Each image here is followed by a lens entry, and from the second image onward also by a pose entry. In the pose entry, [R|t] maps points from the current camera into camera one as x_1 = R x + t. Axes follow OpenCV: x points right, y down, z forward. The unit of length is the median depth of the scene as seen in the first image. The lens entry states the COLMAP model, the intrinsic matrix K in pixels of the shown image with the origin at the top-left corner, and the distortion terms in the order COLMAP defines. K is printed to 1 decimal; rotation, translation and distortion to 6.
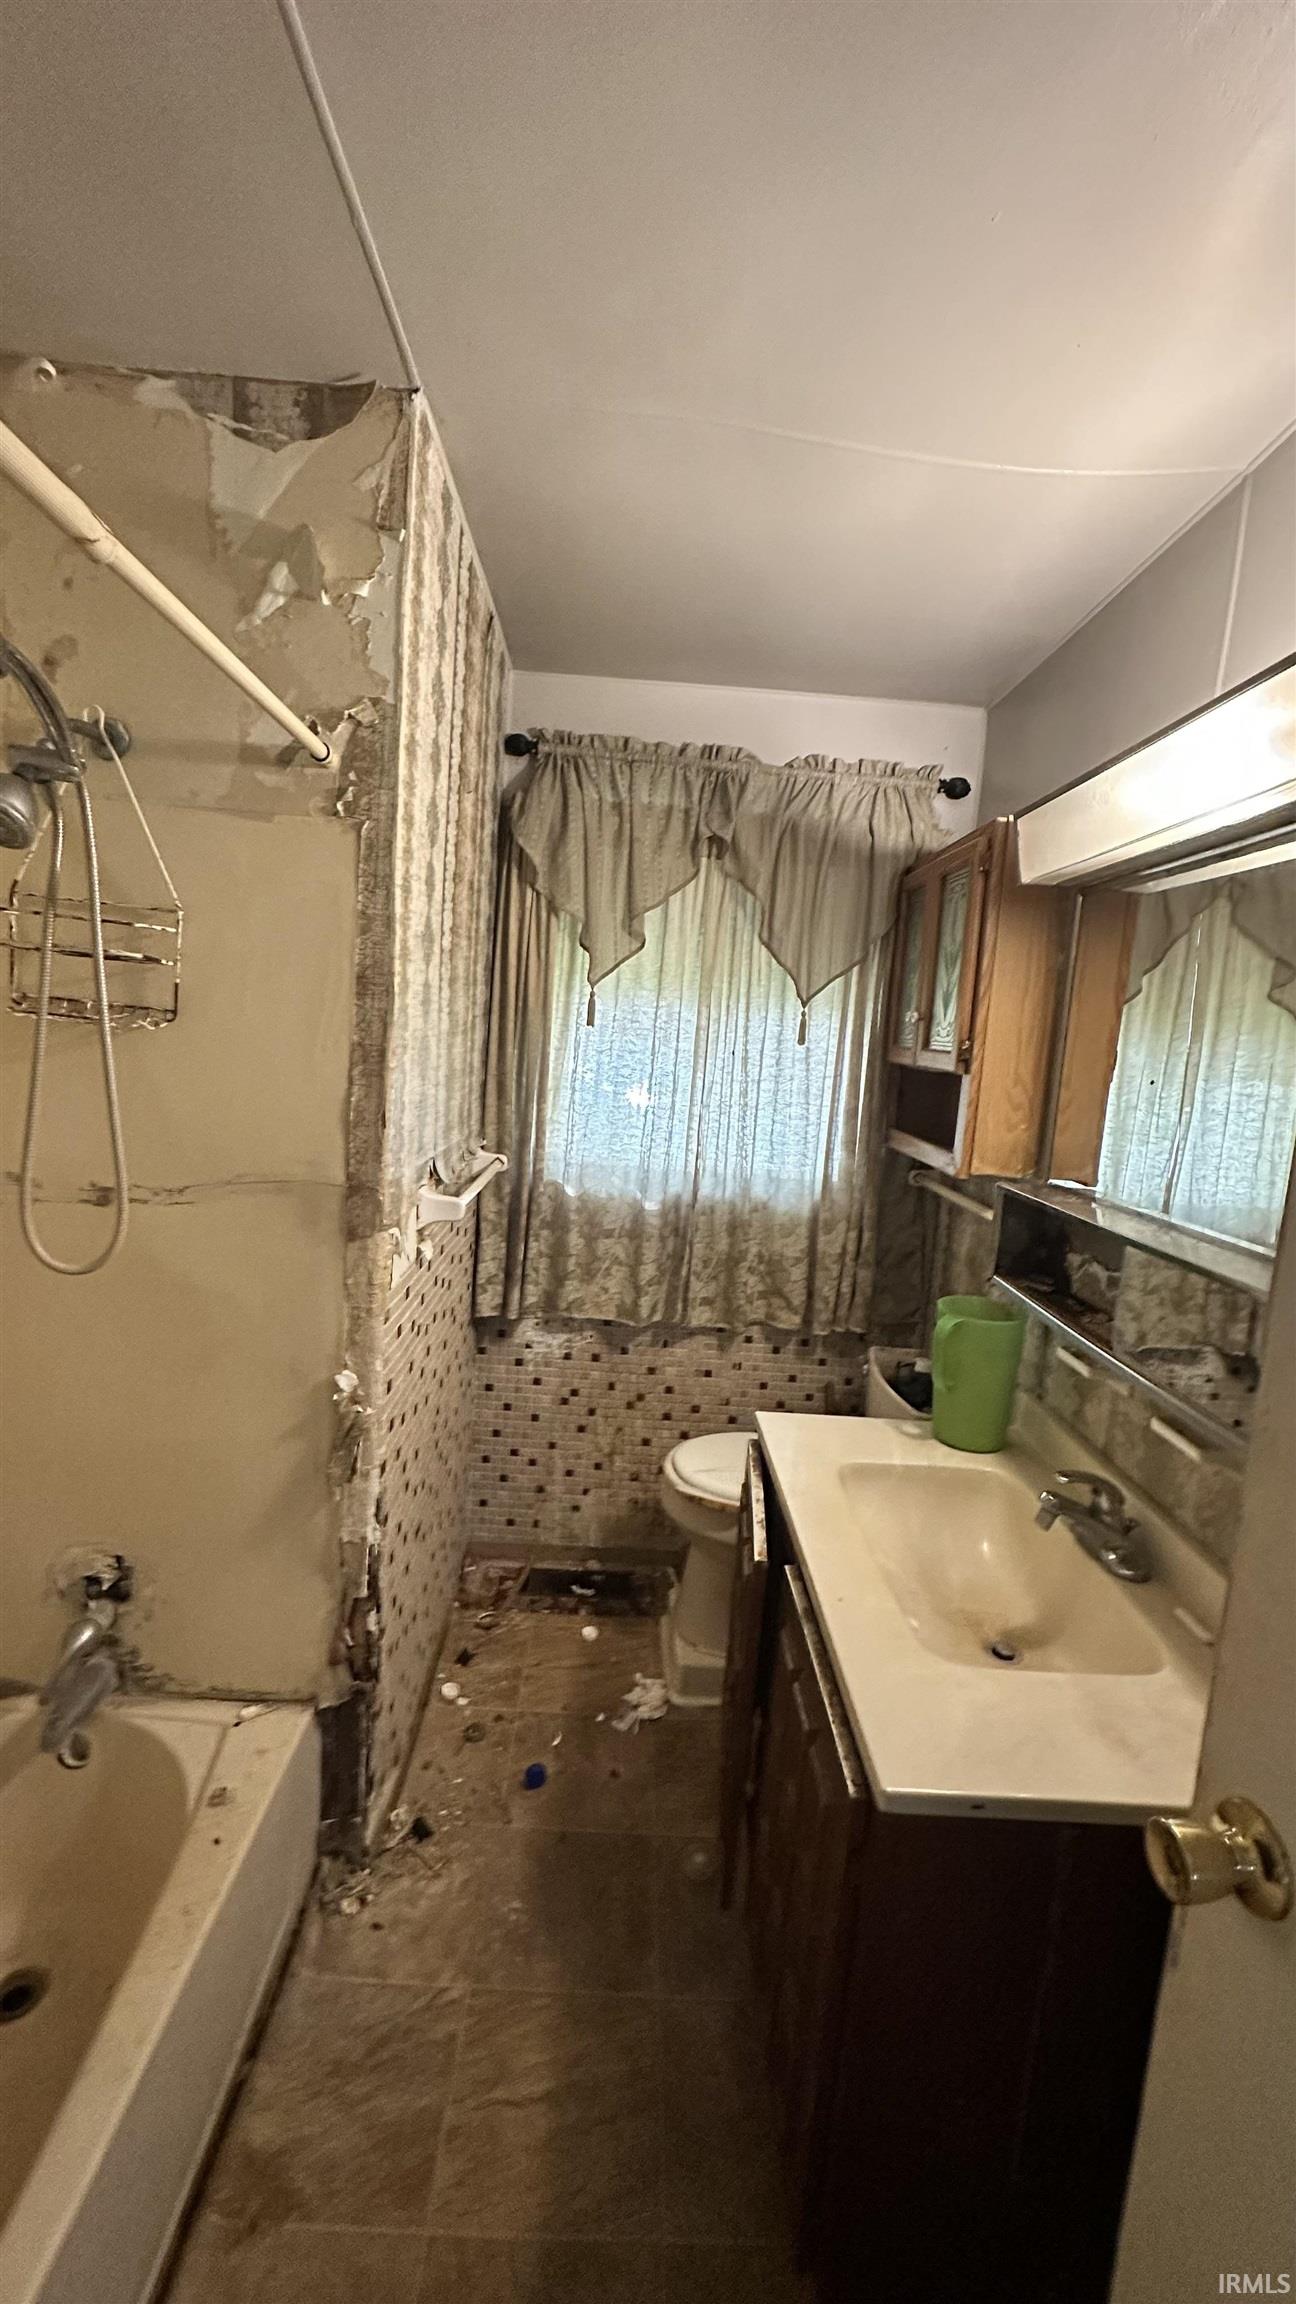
lens RADIAL K [[920.4, 0, 651.4], [0, 920.4, 1153.4], [0, 0, 1]] dist [0.001305, 0.000213]
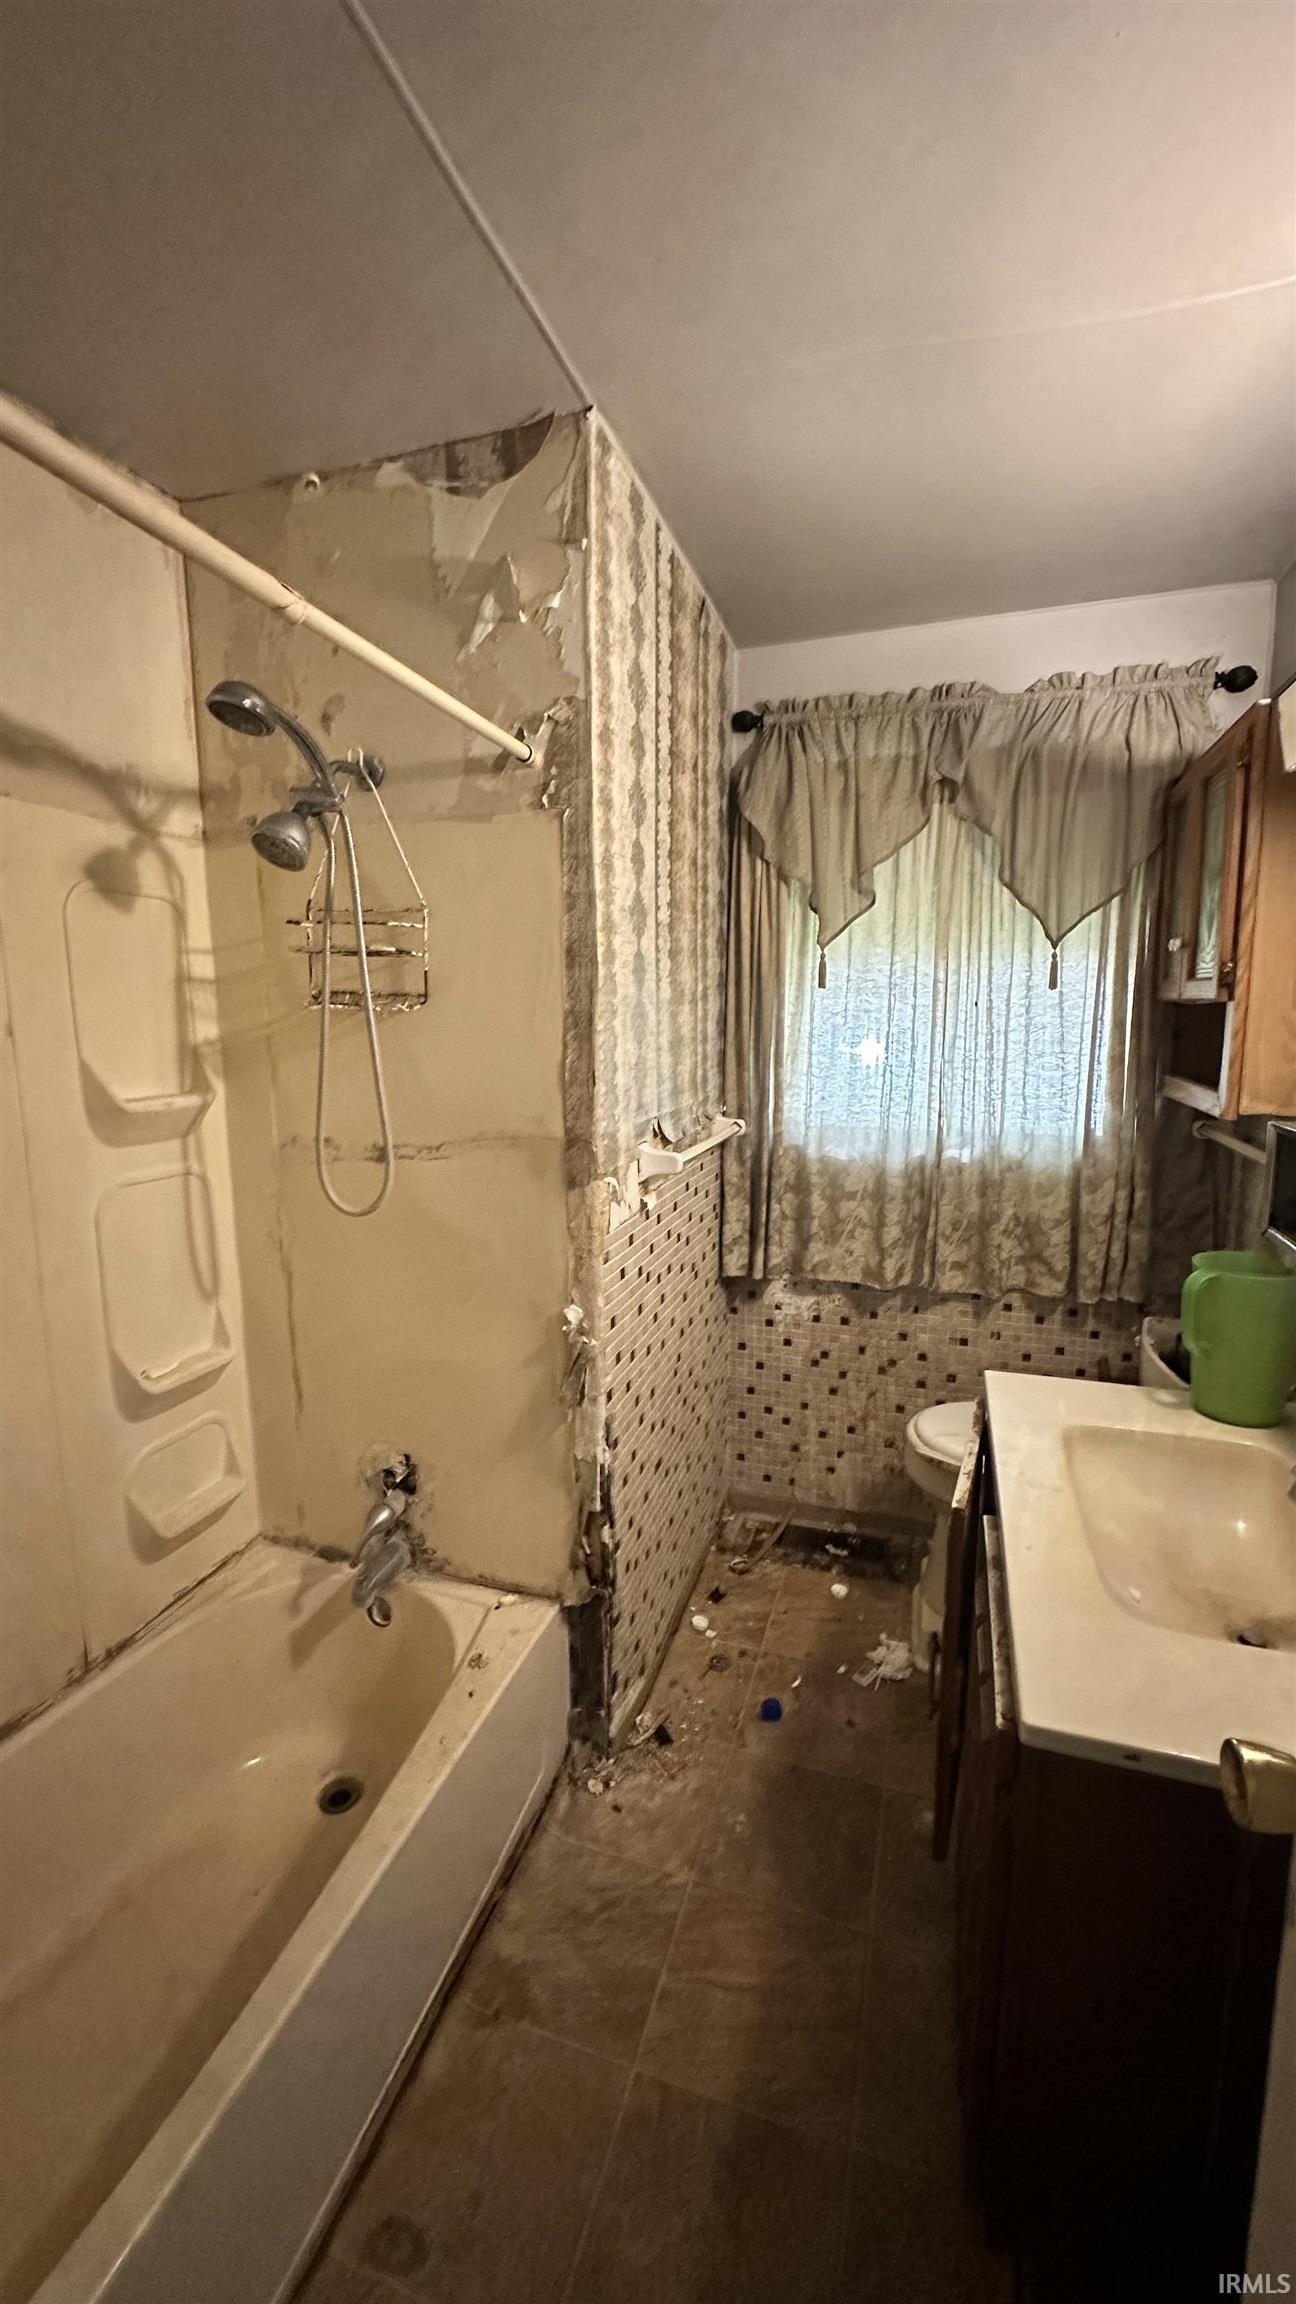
lens RADIAL K [[920.4, 0, 651.4], [0, 920.4, 1153.4], [0, 0, 1]] dist [0.001305, 0.000213]
pose [[0.942247, -0.025768, -0.333927, 0.108504], [0.029111, 0.999564, 0.005012, 0.038774], [0.333652, -0.014443, 0.942586, -0.016161]]
